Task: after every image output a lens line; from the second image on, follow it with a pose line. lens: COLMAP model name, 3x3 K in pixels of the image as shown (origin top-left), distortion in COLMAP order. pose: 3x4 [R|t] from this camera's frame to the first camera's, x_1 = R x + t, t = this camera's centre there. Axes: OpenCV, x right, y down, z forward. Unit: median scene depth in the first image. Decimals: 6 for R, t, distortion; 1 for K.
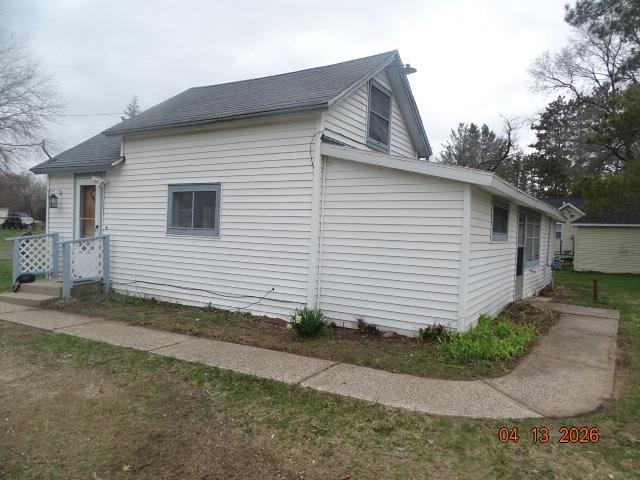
lens RADIAL K [[454.3, 0, 323.4], [0, 454.3, 245.3], [0, 0, 1]] dist [0.001366, 0.012445]
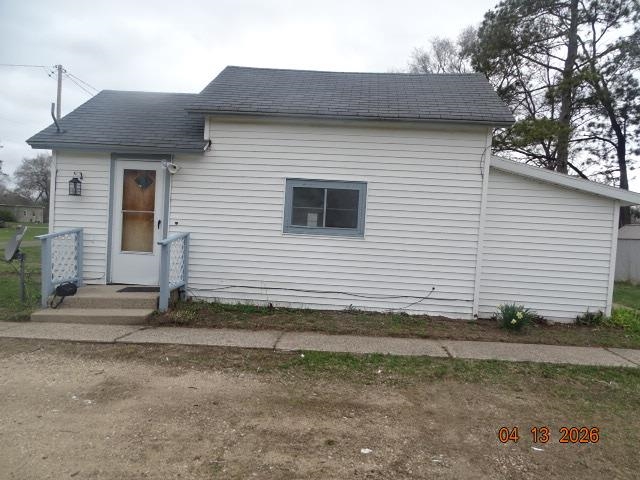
lens RADIAL K [[454.3, 0, 321.7], [0, 454.3, 239.3], [0, 0, 1]] dist [0.001366, 0.012445]
pose [[0.892330, 0.004477, 0.451362, -0.733980], [-0.007052, 0.999967, 0.004022, -0.017486], [-0.451329, -0.006772, 0.892332, 0.164455]]
